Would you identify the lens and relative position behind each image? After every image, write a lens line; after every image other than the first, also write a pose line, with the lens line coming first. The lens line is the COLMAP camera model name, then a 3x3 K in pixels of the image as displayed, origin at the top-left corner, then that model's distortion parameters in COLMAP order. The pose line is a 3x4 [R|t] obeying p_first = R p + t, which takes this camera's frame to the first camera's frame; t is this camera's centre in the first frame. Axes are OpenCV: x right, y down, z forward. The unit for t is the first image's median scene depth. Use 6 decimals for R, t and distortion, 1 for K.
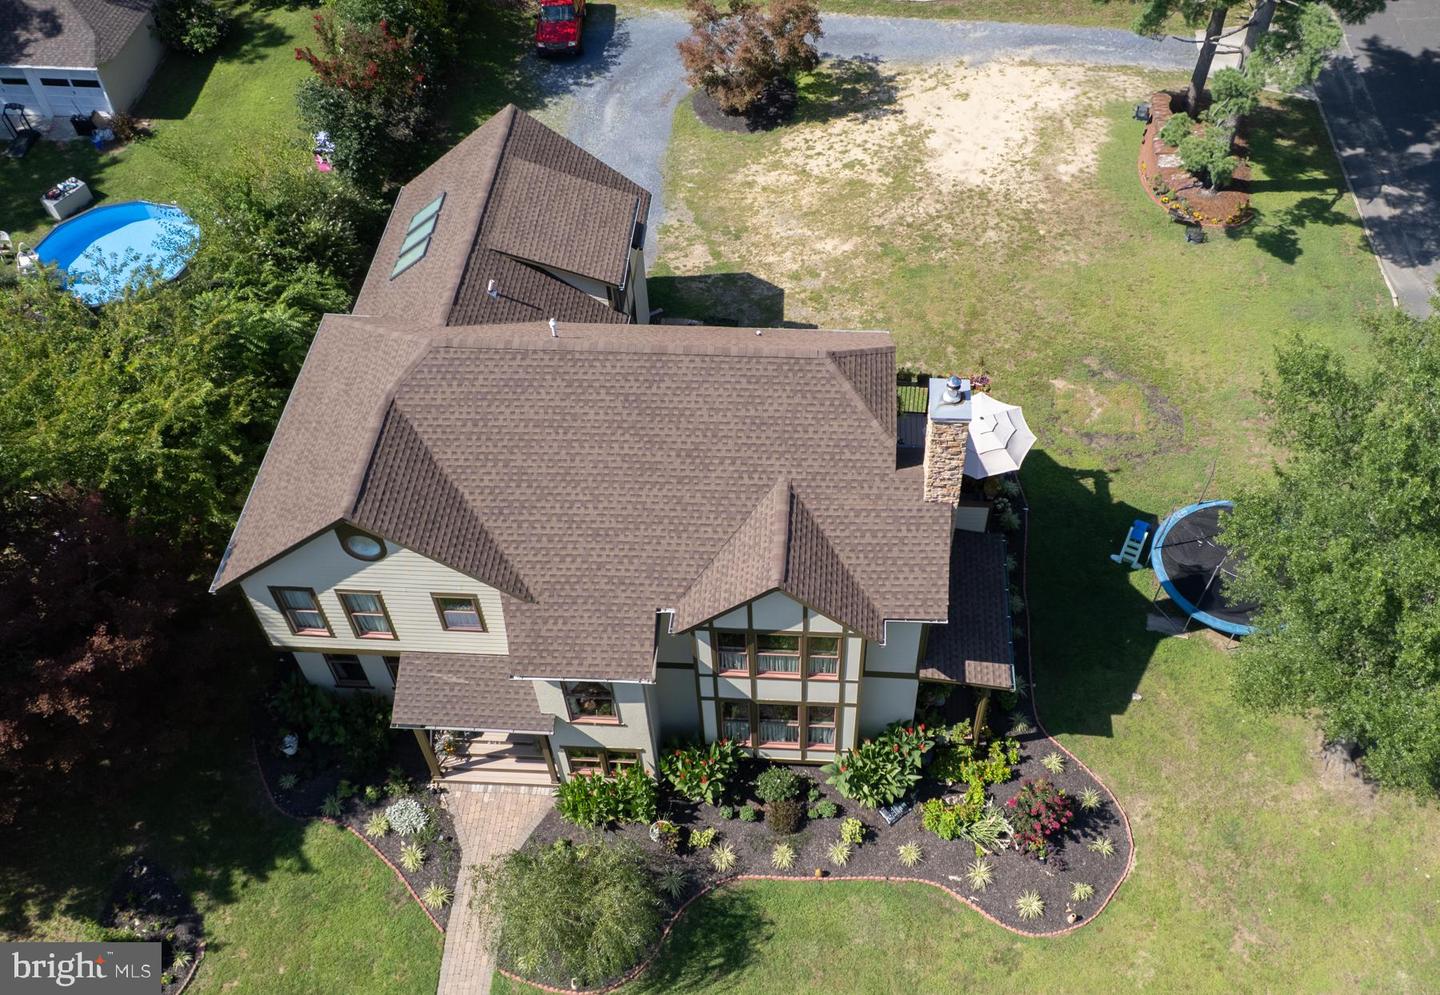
lens RADIAL K [[1284.1, 0, 781.0], [0, 1284.1, 579.3], [0, 0, 1]] dist [-0.042972, -0.009467]
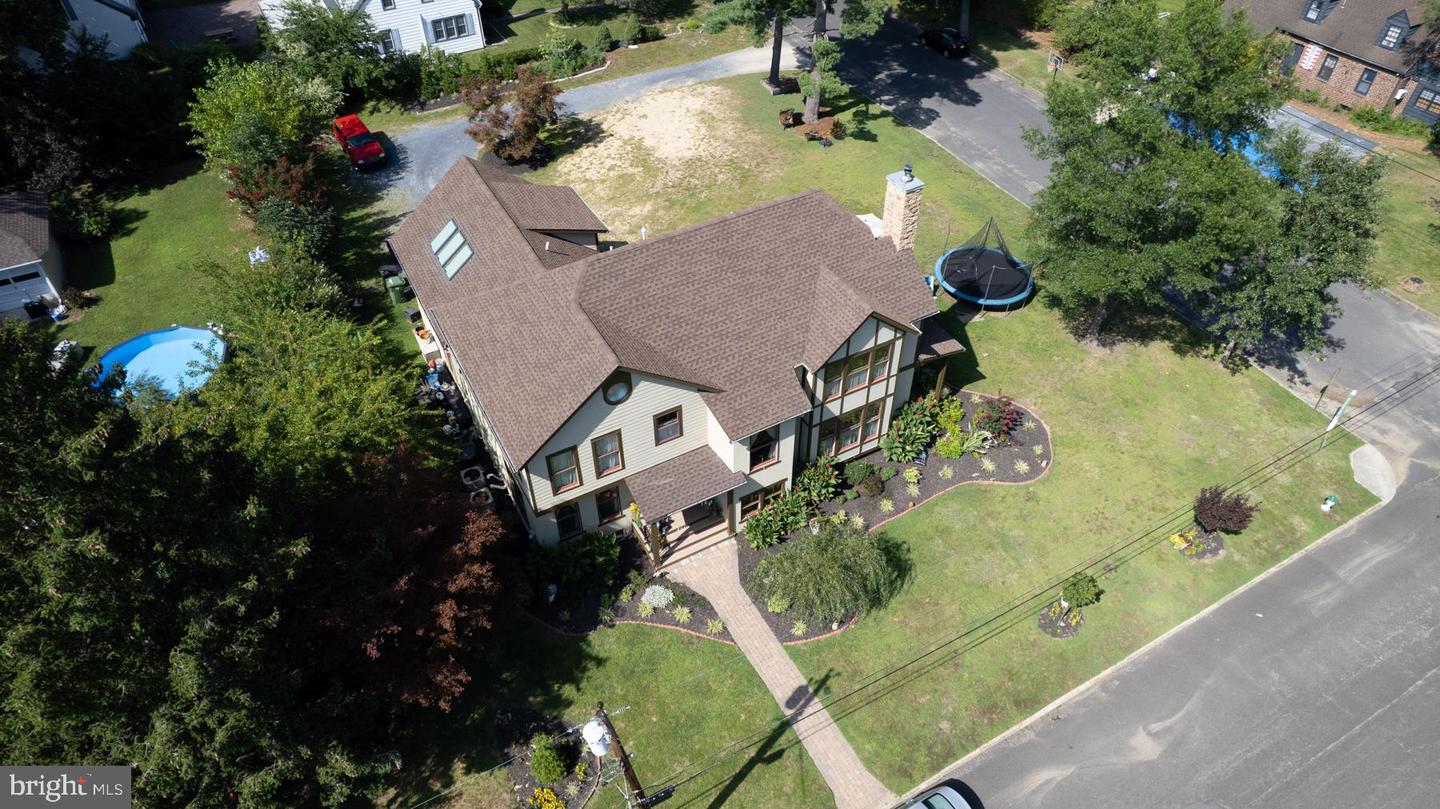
lens RADIAL K [[923.9, 0, 720.0], [0, 923.9, 404.5], [0, 0, 1]] dist [-0.041738, 0.000424]
pose [[0.850949, -0.365798, 0.376931, -0.577909], [0.418039, 0.906146, -0.064370, 0.094988], [-0.318007, 0.212347, 0.924002, -0.003779]]
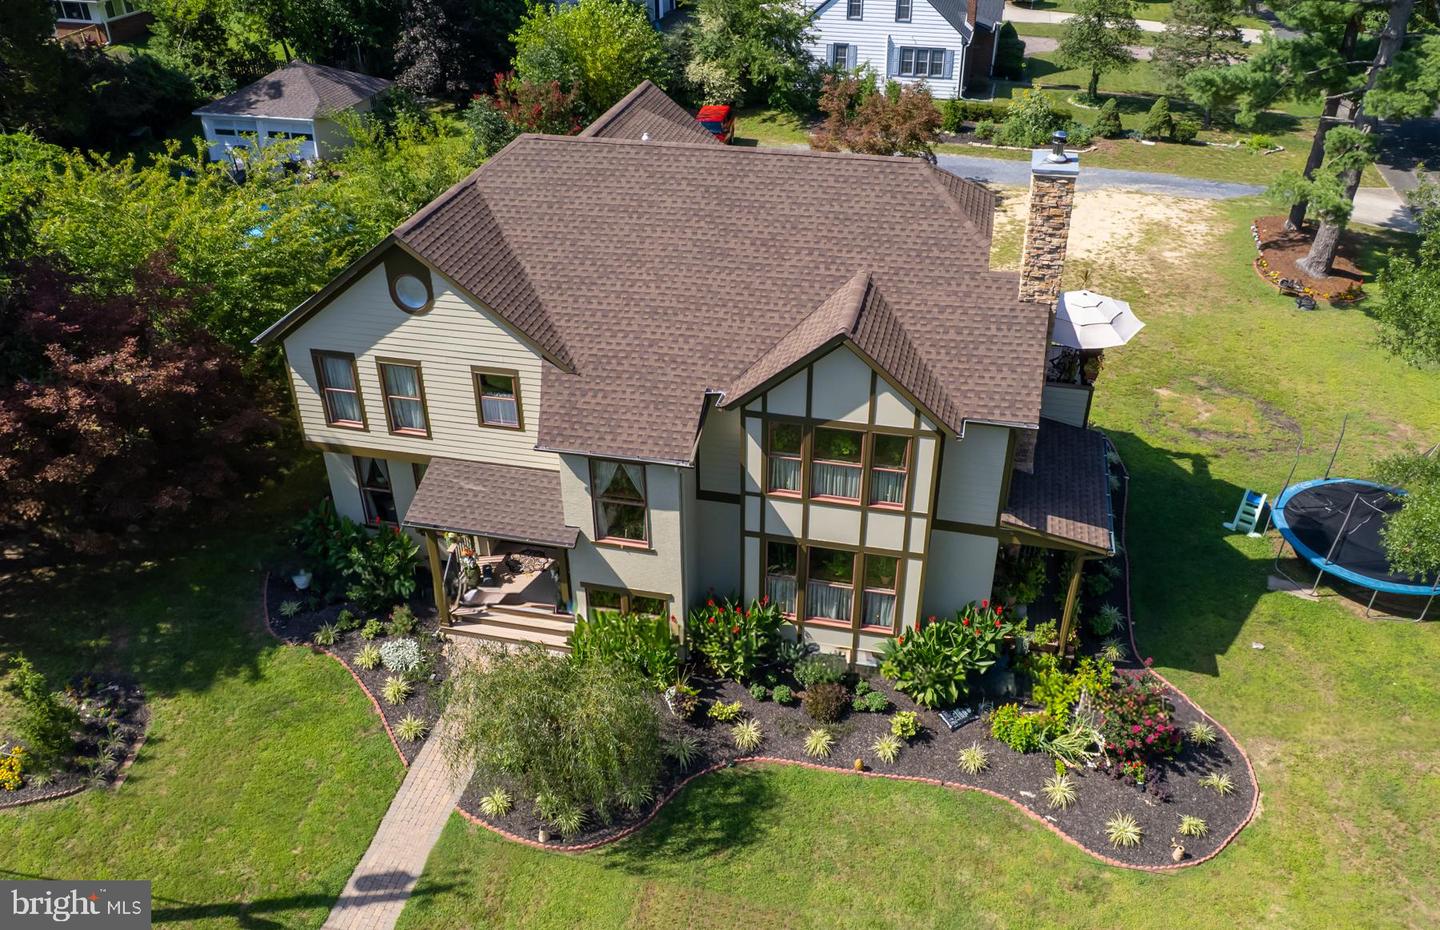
lens RADIAL K [[1159.5, 0, 719.9], [0, 1159.5, 495.9], [0, 0, 1]] dist [-0.068550, 0.068792]
pose [[0.983884, 0.095717, -0.151034, 0.038688], [-0.138938, 0.940933, -0.308773, 0.320328], [0.112558, 0.324781, 0.939068, 0.250929]]
